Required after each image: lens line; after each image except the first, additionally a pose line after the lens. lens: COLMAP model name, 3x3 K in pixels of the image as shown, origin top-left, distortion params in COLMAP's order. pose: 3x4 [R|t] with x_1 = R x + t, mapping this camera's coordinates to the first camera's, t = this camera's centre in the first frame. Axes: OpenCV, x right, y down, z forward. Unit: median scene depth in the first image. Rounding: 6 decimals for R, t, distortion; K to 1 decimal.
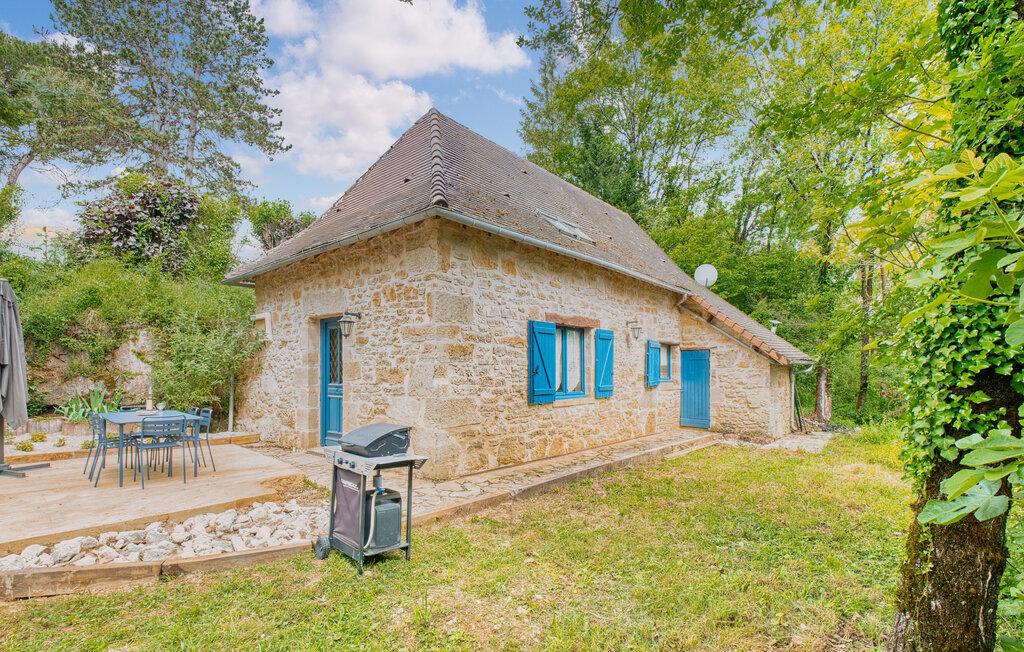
lens RADIAL K [[460.9, 0, 584.8], [0, 460.9, 371.5], [0, 0, 1]] dist [-0.012496, -0.003312]
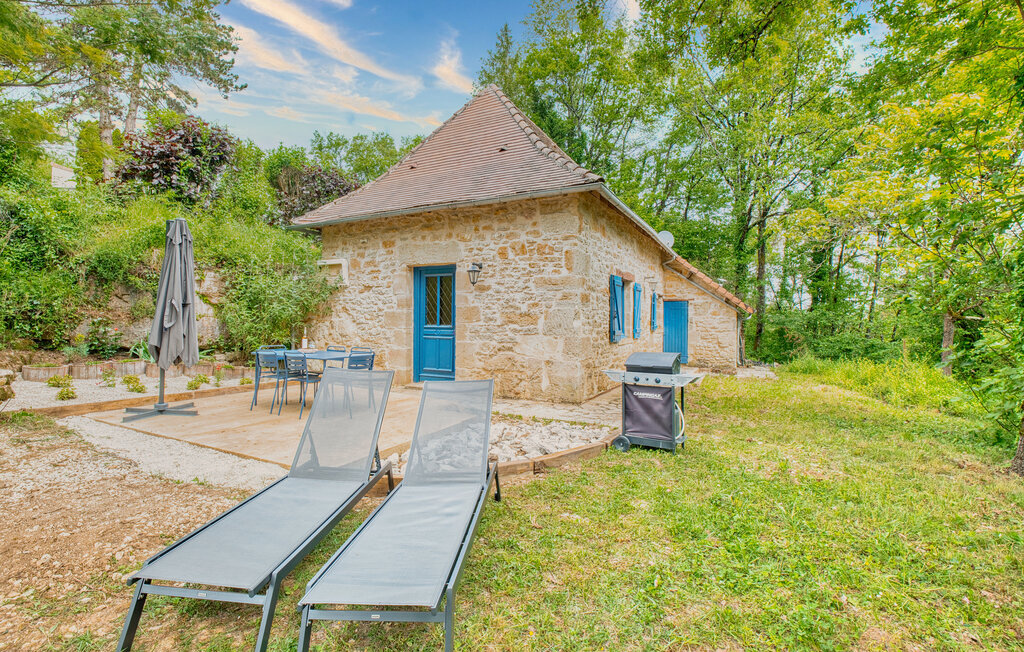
lens RADIAL K [[460.9, 0, 481.7], [0, 460.9, 318.3], [0, 0, 1]] dist [-0.012496, -0.003312]
pose [[0.976789, 0.008475, 0.214036, -0.668302], [-0.006892, 0.999943, -0.008143, 0.017023], [-0.214093, 0.006479, 0.976792, -0.117472]]
